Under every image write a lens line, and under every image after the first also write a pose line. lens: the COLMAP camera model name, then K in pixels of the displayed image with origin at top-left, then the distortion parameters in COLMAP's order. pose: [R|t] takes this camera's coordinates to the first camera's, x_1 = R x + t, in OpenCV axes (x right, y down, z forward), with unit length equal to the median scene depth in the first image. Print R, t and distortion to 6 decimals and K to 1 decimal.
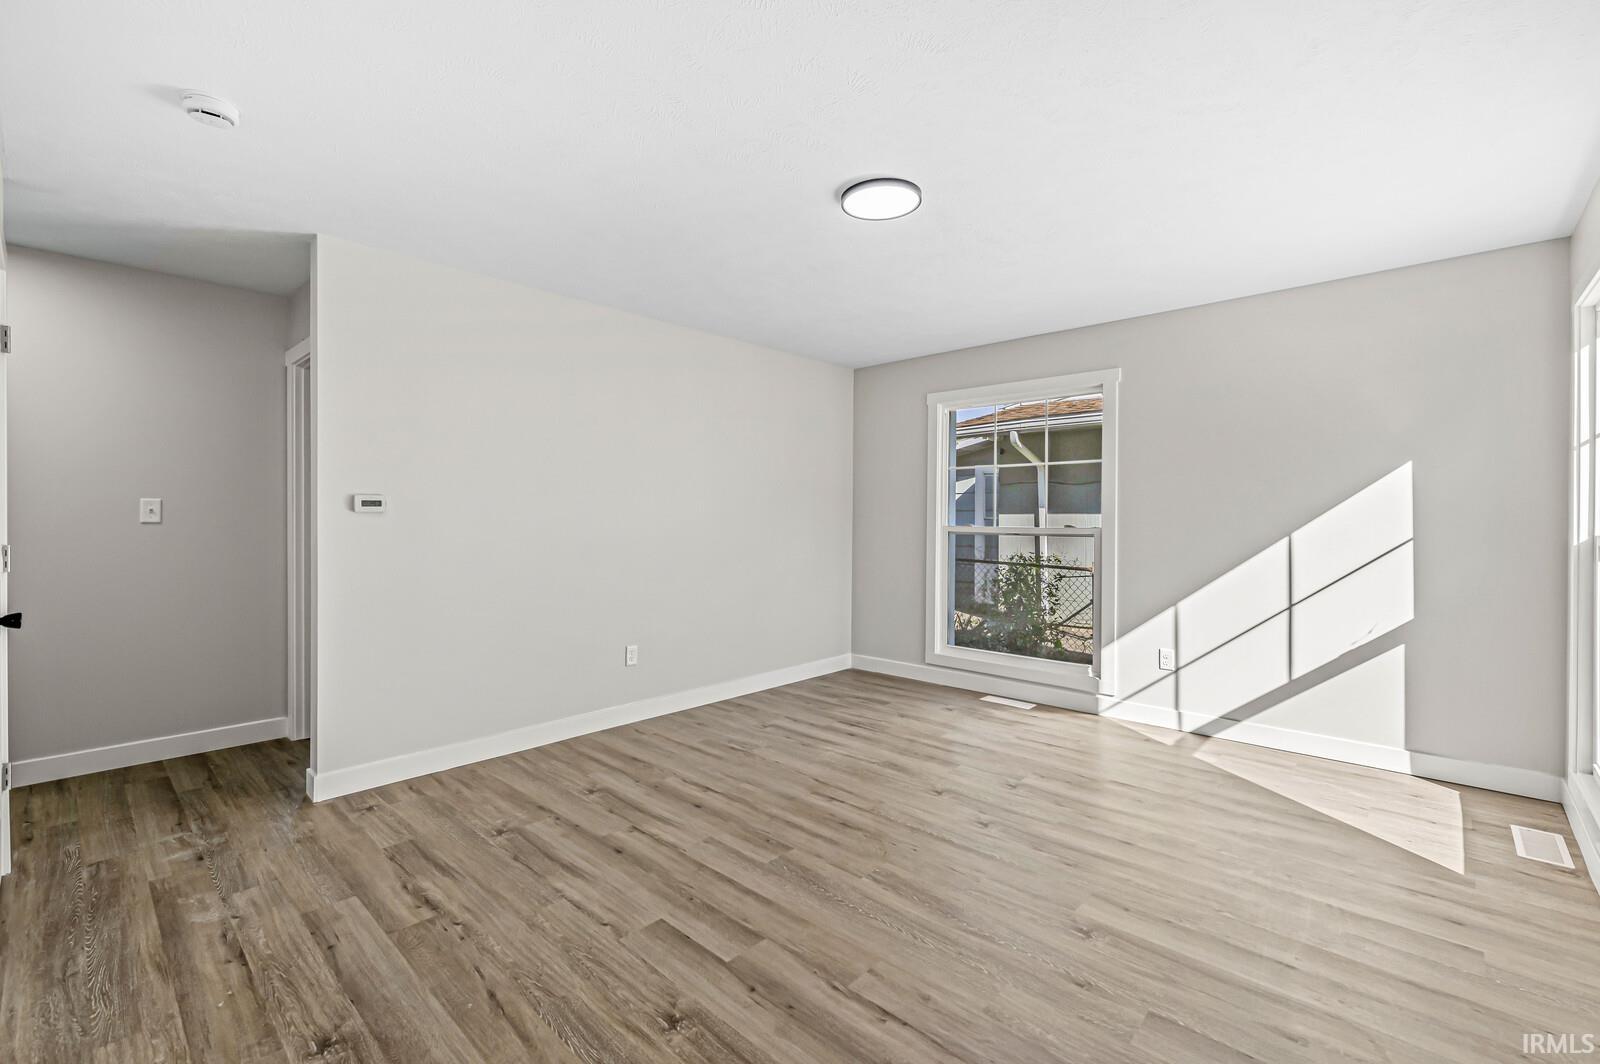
lens RADIAL K [[698.7, 0, 799.1], [0, 698.7, 522.5], [0, 0, 1]] dist [0.001282, 0.000147]
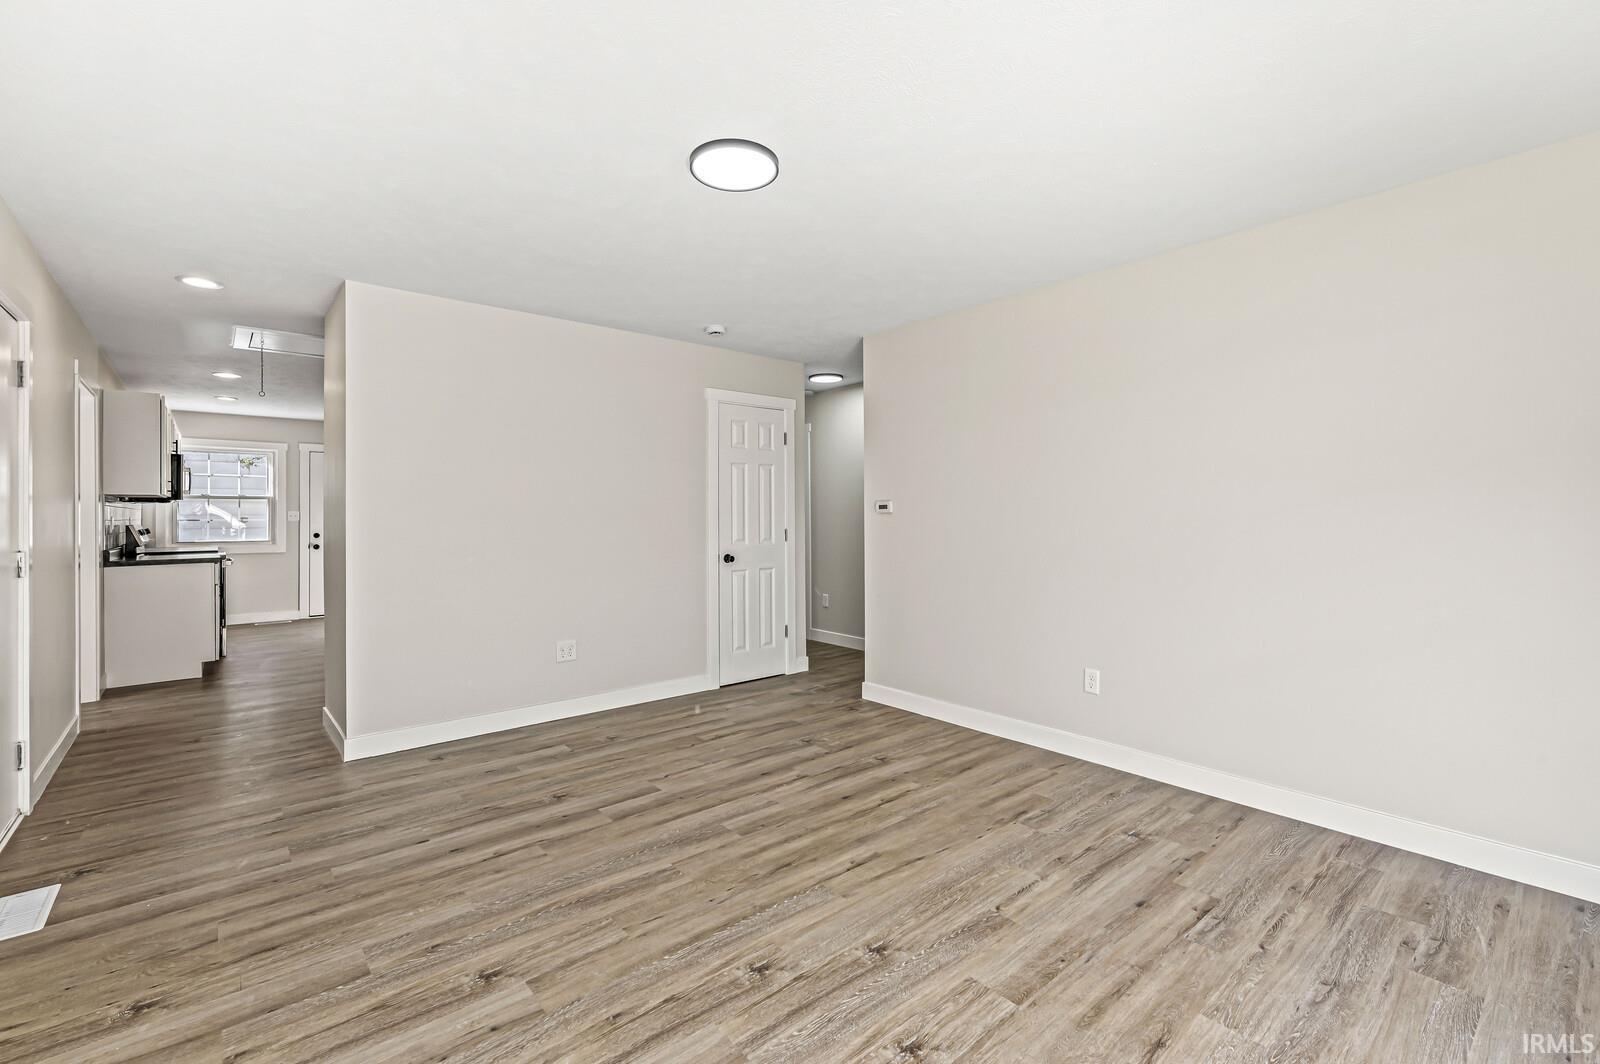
lens RADIAL K [[698.7, 0, 795.1], [0, 698.7, 521.7], [0, 0, 1]] dist [0.001282, 0.000147]
pose [[-0.129906, 0.008410, -0.991491, 0.935459], [-0.003414, 0.999954, 0.008929, -0.007800], [0.991520, 0.004545, -0.129872, 1.128989]]
